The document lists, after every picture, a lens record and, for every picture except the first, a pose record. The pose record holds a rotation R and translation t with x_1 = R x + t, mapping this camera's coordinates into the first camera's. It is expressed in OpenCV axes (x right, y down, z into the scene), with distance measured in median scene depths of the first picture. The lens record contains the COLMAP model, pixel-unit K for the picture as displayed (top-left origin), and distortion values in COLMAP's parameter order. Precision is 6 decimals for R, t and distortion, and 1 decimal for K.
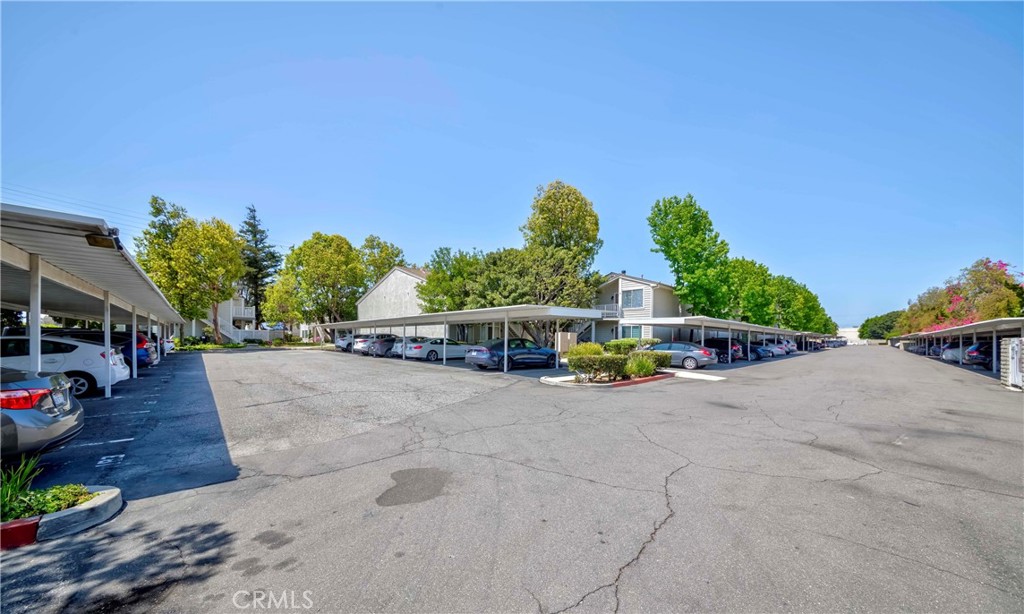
lens RADIAL K [[343.6, 0, 510.4], [0, 343.6, 341.4], [0, 0, 1]] dist [-0.023862, -0.000390]
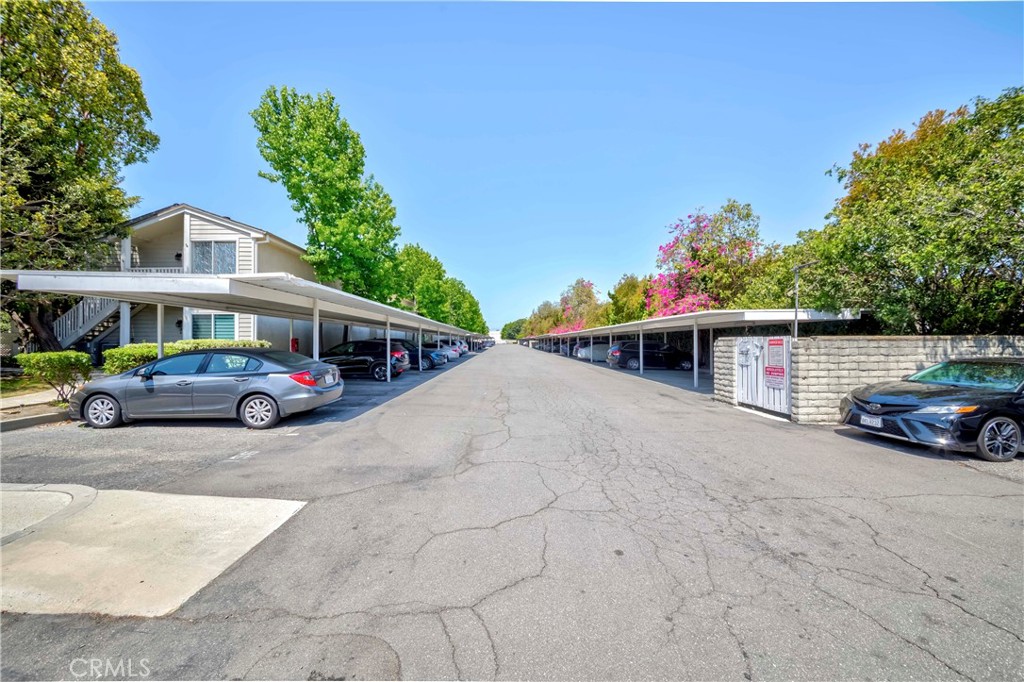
lens RADIAL K [[360.7, 0, 512.5], [0, 360.7, 340.1], [0, 0, 1]] dist [-0.000460, 0.001999]
pose [[0.666596, -0.004621, 0.745405, 0.233670], [0.010141, 0.999944, -0.002870, -0.002086], [-0.745350, 0.009472, 0.666606, 0.307118]]
